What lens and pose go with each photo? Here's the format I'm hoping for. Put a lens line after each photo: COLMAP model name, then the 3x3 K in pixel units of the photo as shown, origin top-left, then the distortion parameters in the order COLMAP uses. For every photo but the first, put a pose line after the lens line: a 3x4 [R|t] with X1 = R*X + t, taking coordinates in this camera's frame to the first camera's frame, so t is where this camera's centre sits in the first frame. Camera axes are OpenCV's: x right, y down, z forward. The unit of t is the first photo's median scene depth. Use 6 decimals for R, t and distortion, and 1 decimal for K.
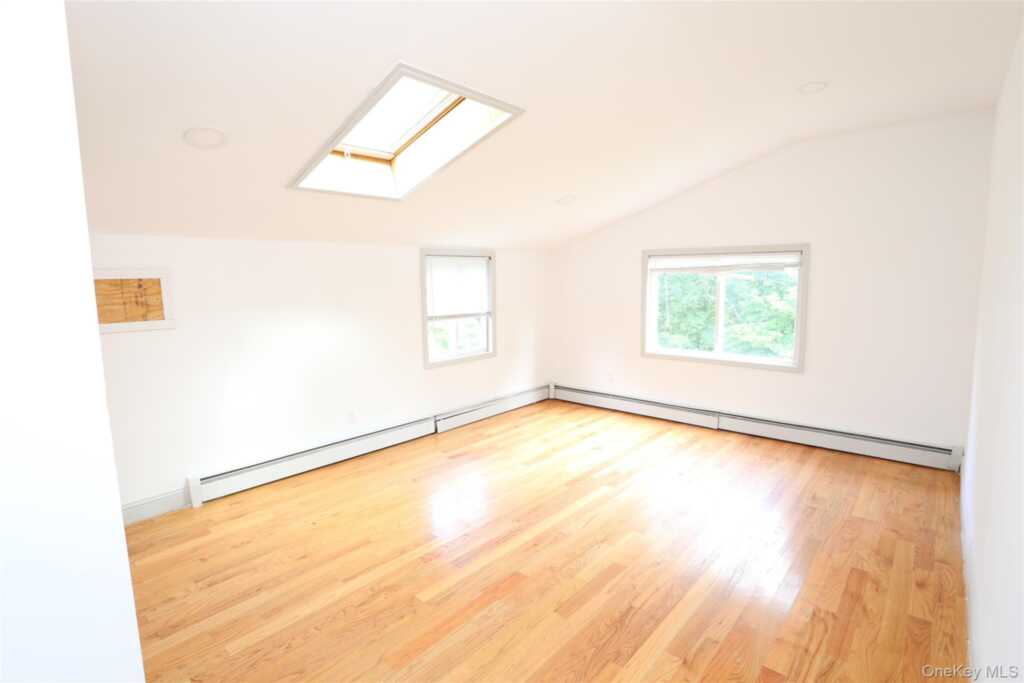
lens RADIAL K [[503.5, 0, 516.4], [0, 503.5, 340.1], [0, 0, 1]] dist [-0.054422, 0.014713]
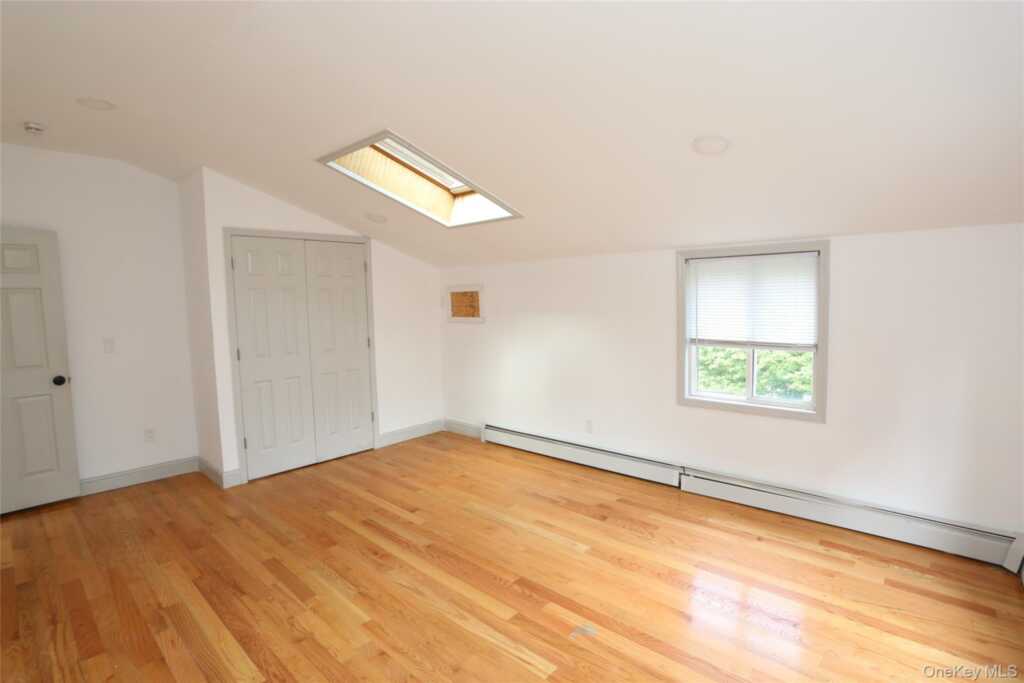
lens RADIAL K [[503.5, 0, 510.8], [0, 503.5, 343.5], [0, 0, 1]] dist [-0.054422, 0.014713]
pose [[-0.027298, 0.101850, -0.994425, 0.604189], [-0.102757, 0.989240, 0.104139, -0.092131], [0.994332, 0.105027, -0.016538, 0.750829]]
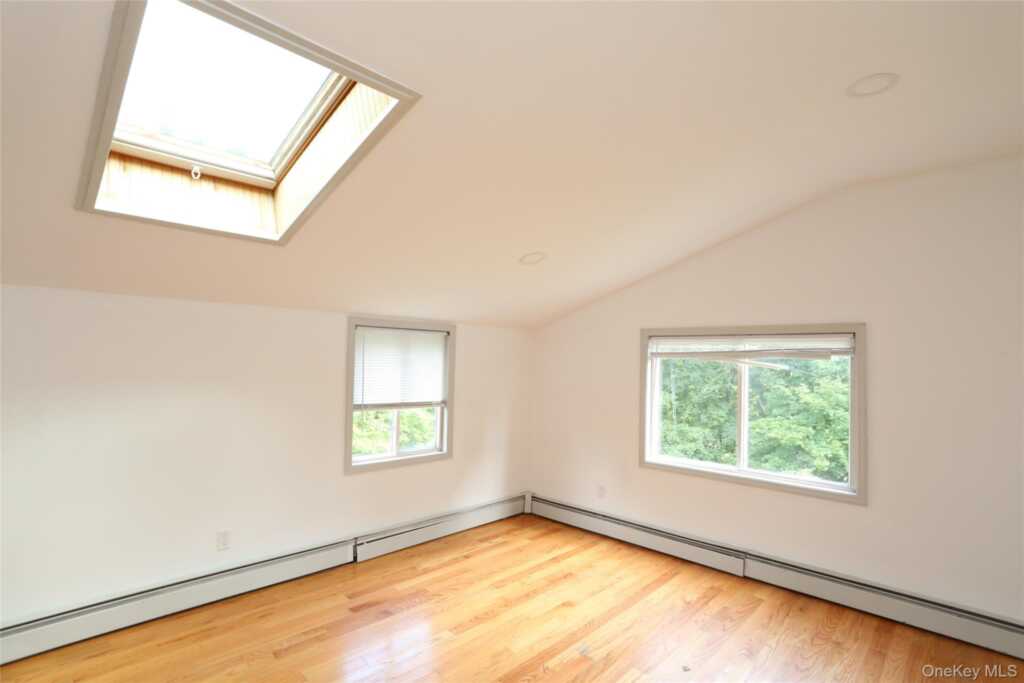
lens RADIAL K [[503.5, 0, 512.0], [0, 503.5, 344.1], [0, 0, 1]] dist [-0.054422, 0.014713]
pose [[0.998288, 0.030221, -0.050085, 0.101064], [-0.037648, 0.987246, -0.154689, -0.029224], [0.044772, 0.156310, 0.986693, 0.245230]]
